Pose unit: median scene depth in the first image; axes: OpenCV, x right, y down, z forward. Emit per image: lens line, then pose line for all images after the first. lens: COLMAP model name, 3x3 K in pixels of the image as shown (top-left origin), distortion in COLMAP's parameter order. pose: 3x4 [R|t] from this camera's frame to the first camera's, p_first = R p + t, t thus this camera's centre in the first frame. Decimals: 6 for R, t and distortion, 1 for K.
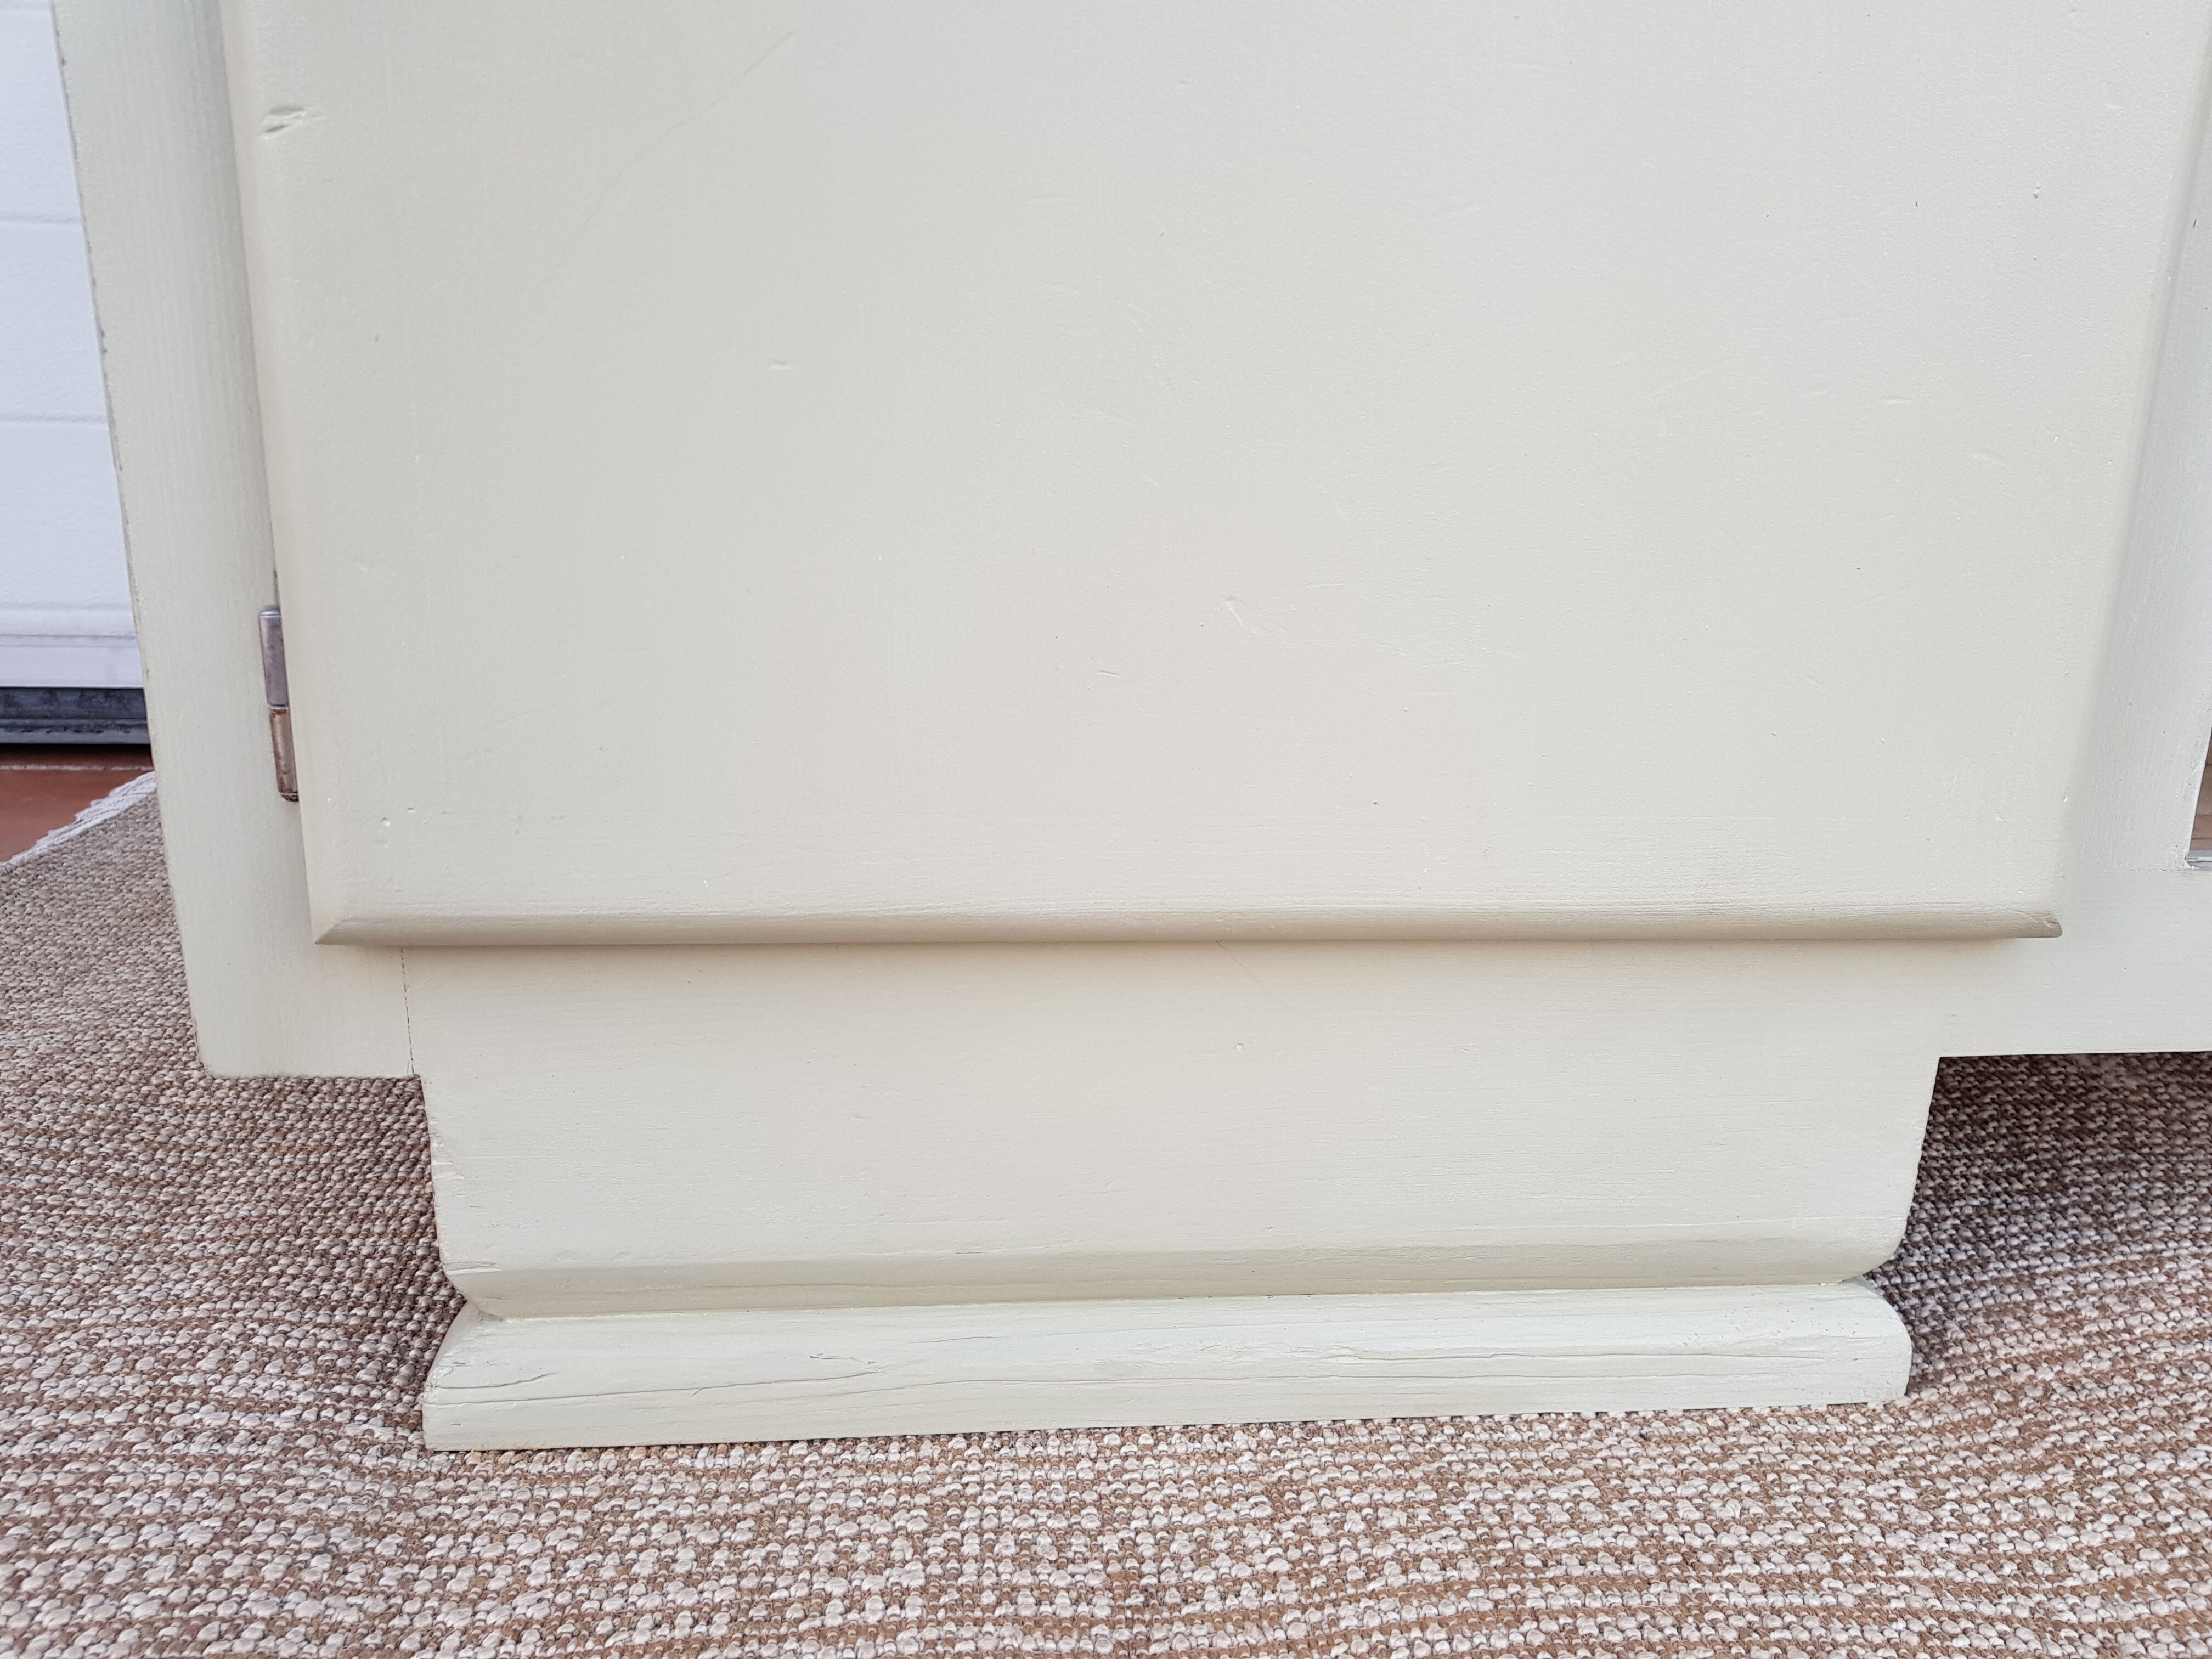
lens RADIAL K [[1722.2, 0, 1098.1], [0, 1722.2, 857.4], [0, 0, 1]] dist [0.049471, -0.082062]
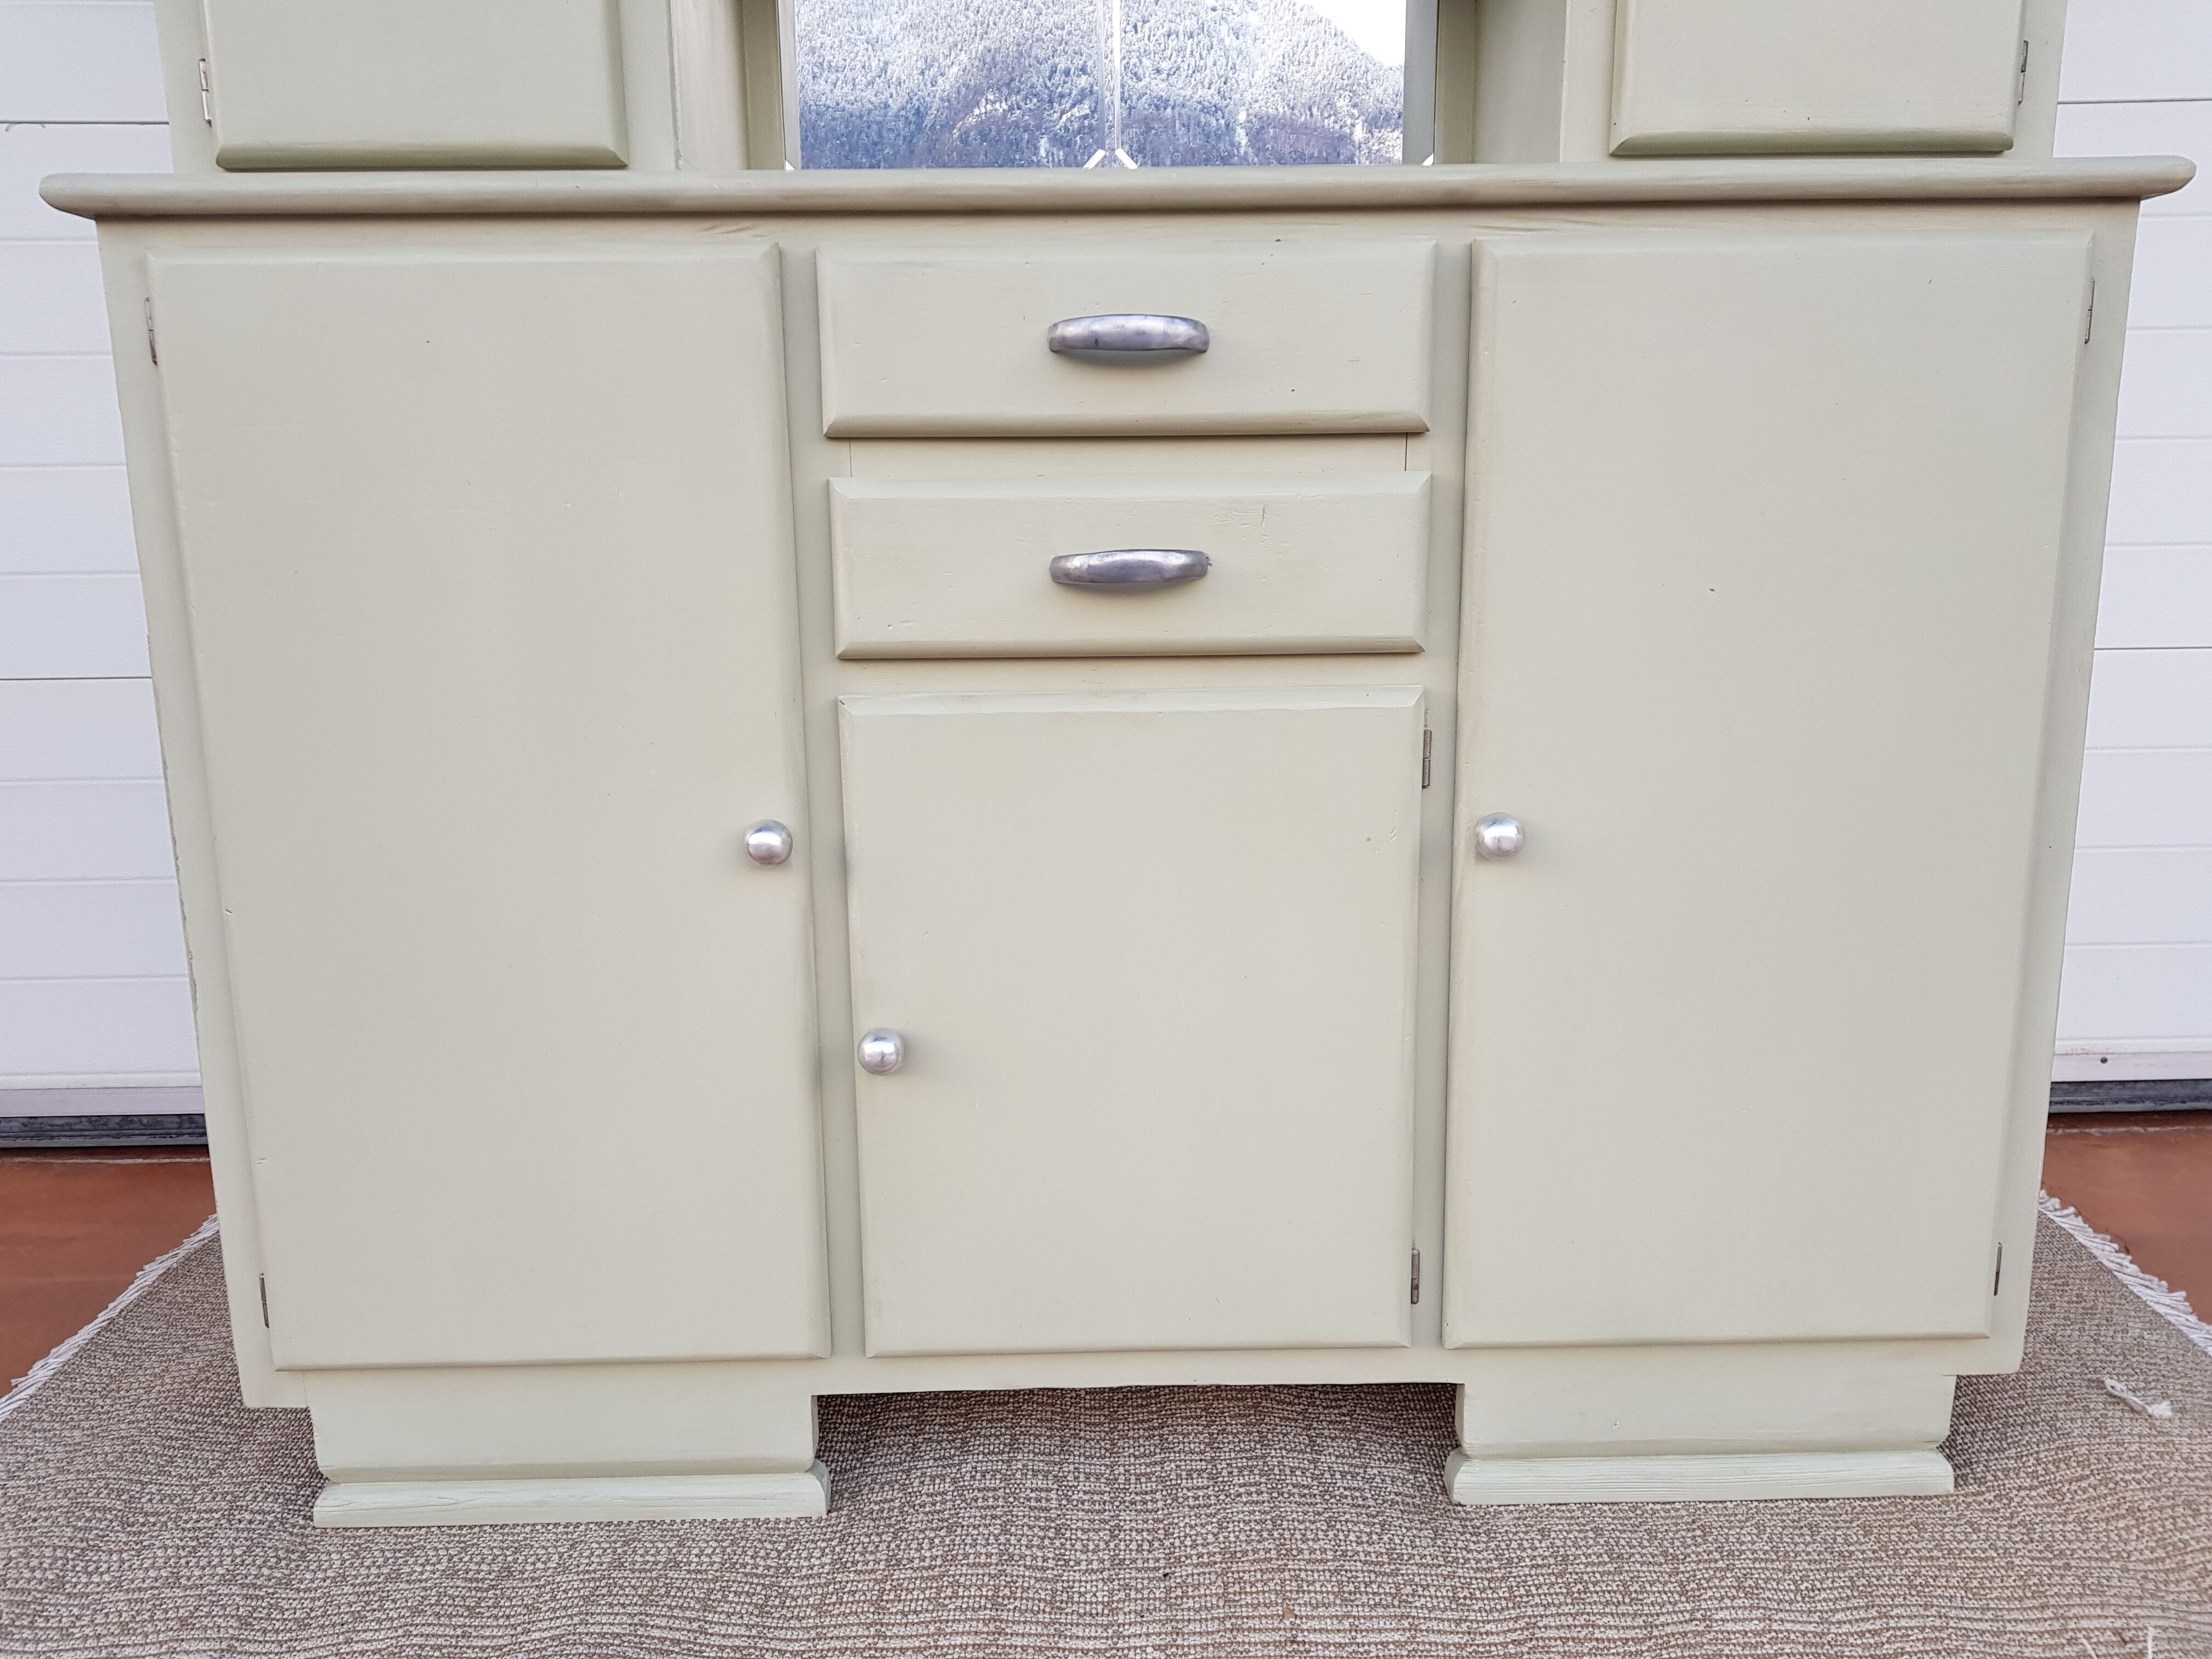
lens RADIAL K [[1722.2, 0, 1097.0], [0, 1722.2, 846.3], [0, 0, 1]] dist [0.049471, -0.082062]
pose [[0.996754, -0.020939, -0.077732, 1.272329], [0.015543, 0.997469, -0.069390, -0.634638], [0.078988, 0.067957, 0.994557, -2.051628]]
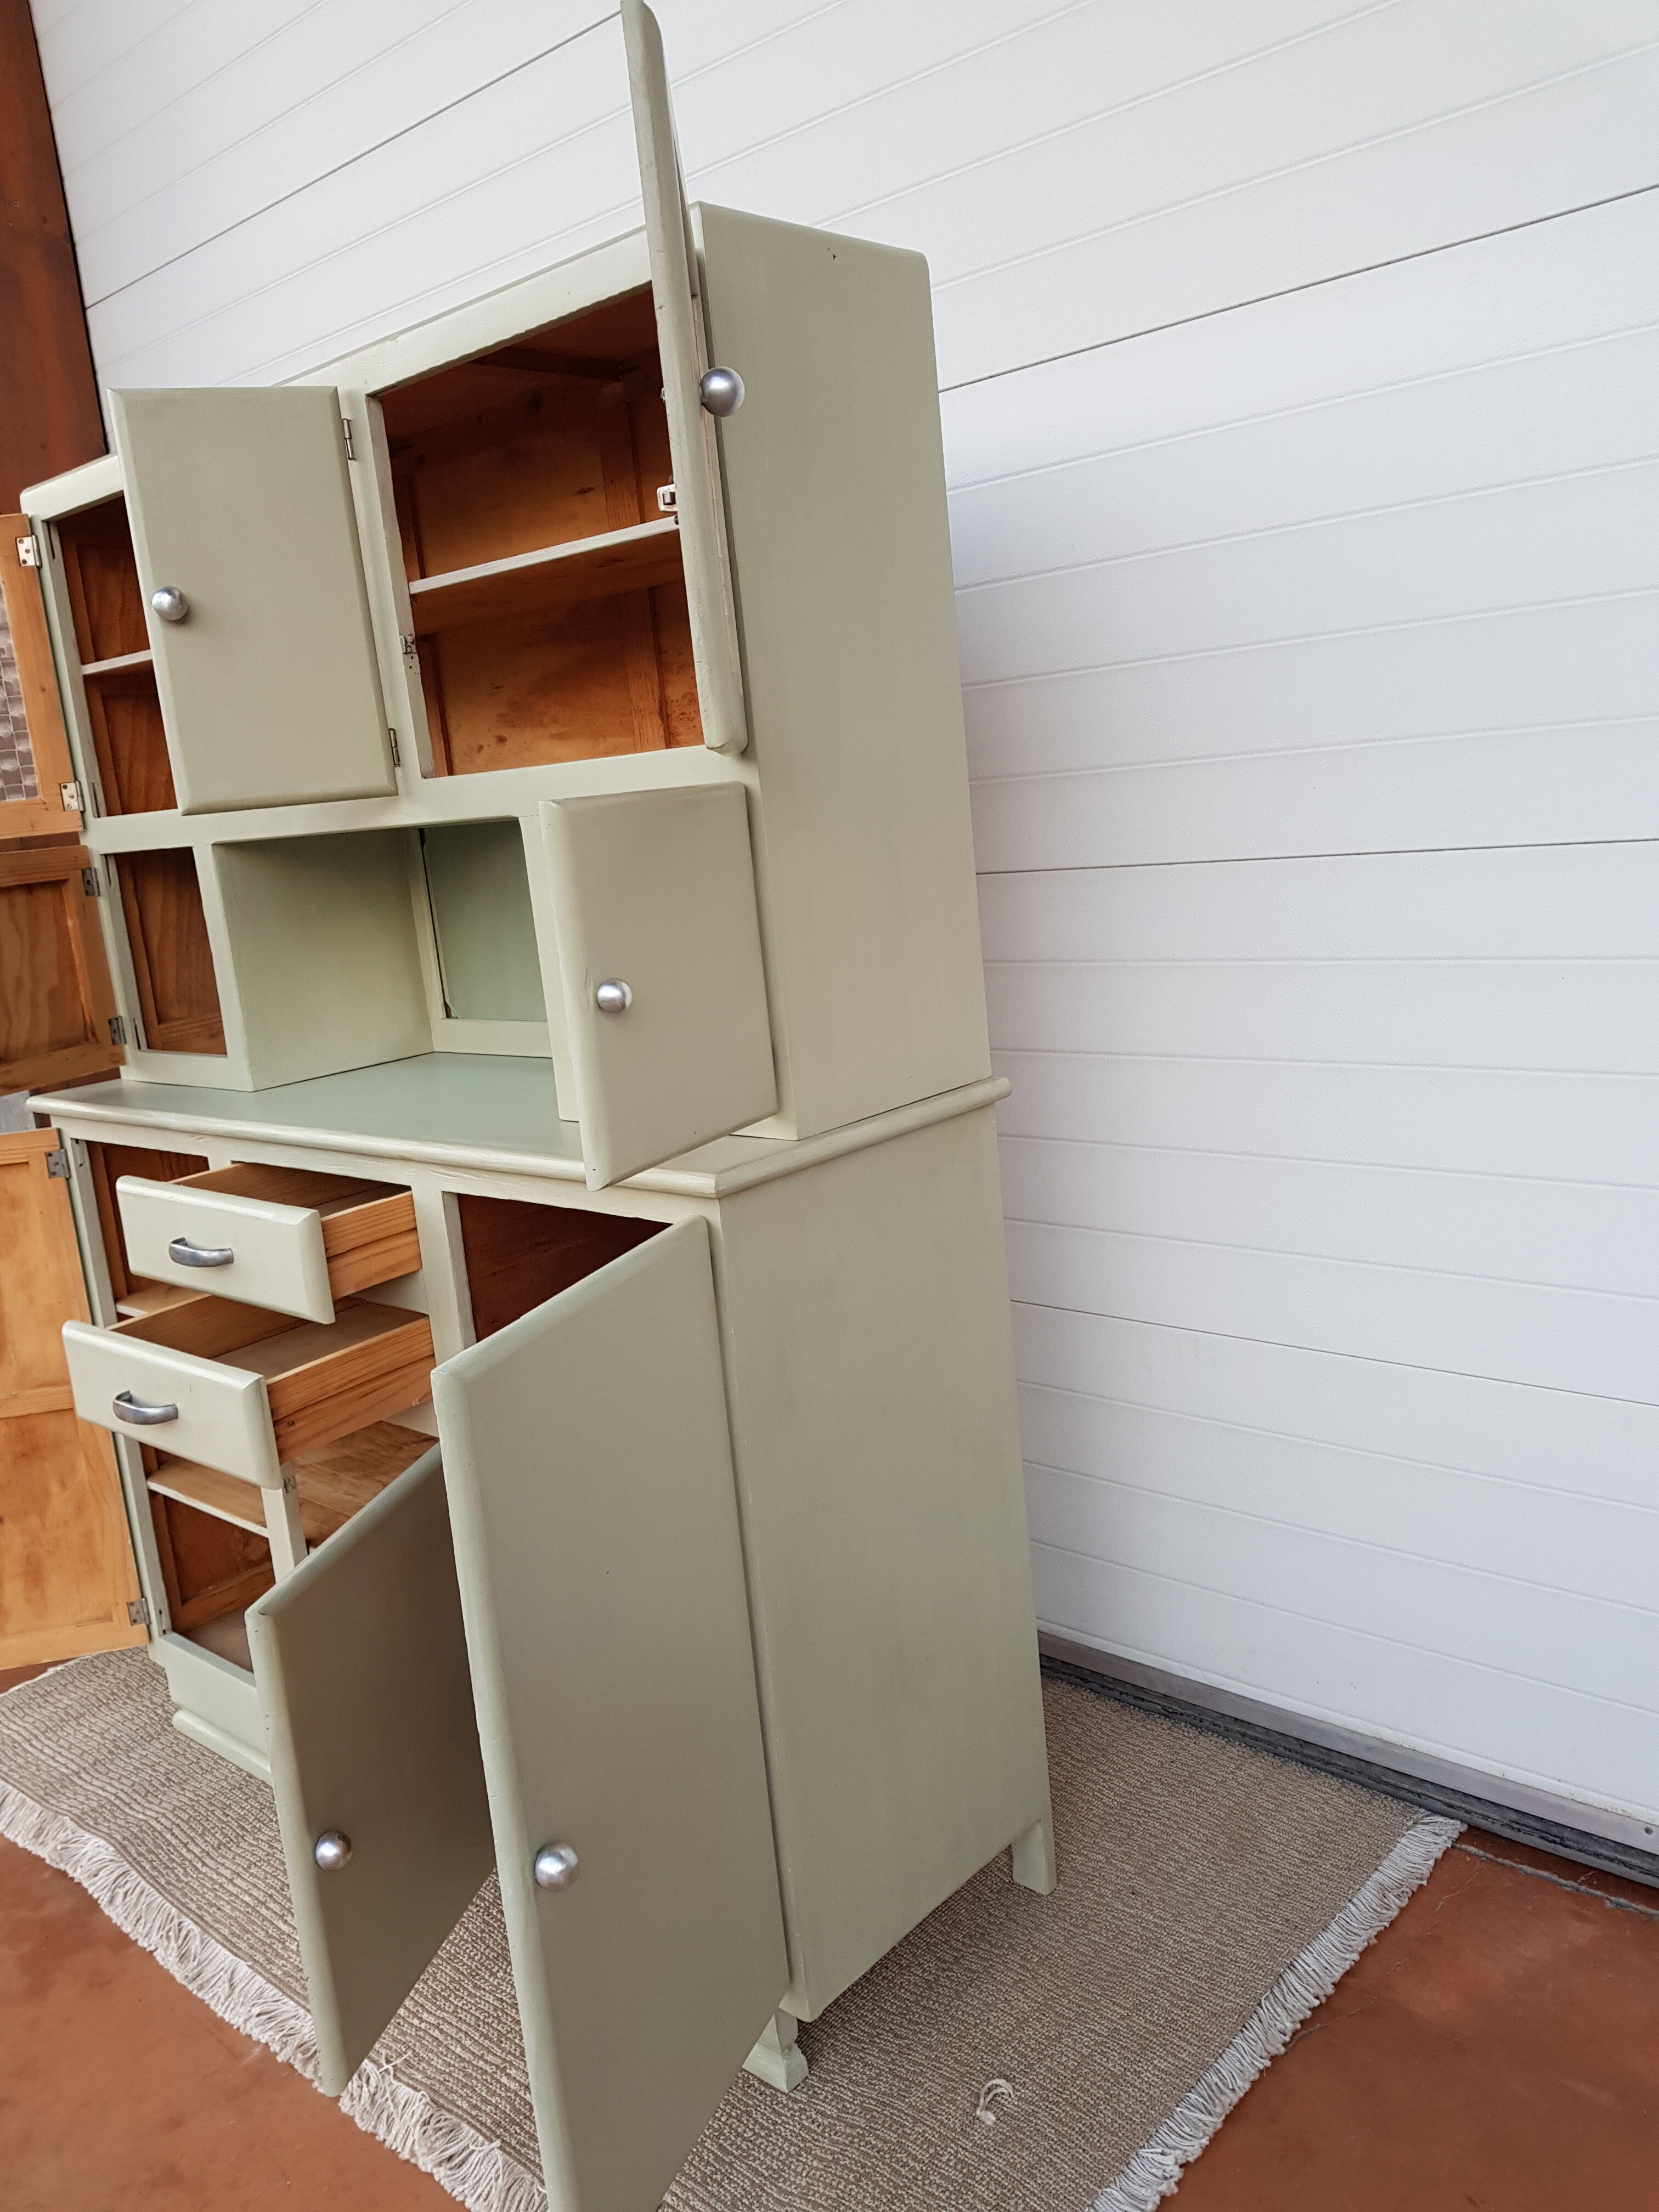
lens RADIAL K [[1722.2, 0, 816.2], [0, 1722.2, 1097.0], [0, 0, 1]] dist [0.049471, -0.082062]
pose [[0.671377, 0.045512, -0.739718, 5.610276], [-0.086654, 0.996087, -0.017363, -1.982152], [0.736033, 0.075756, 0.672693, -1.619656]]
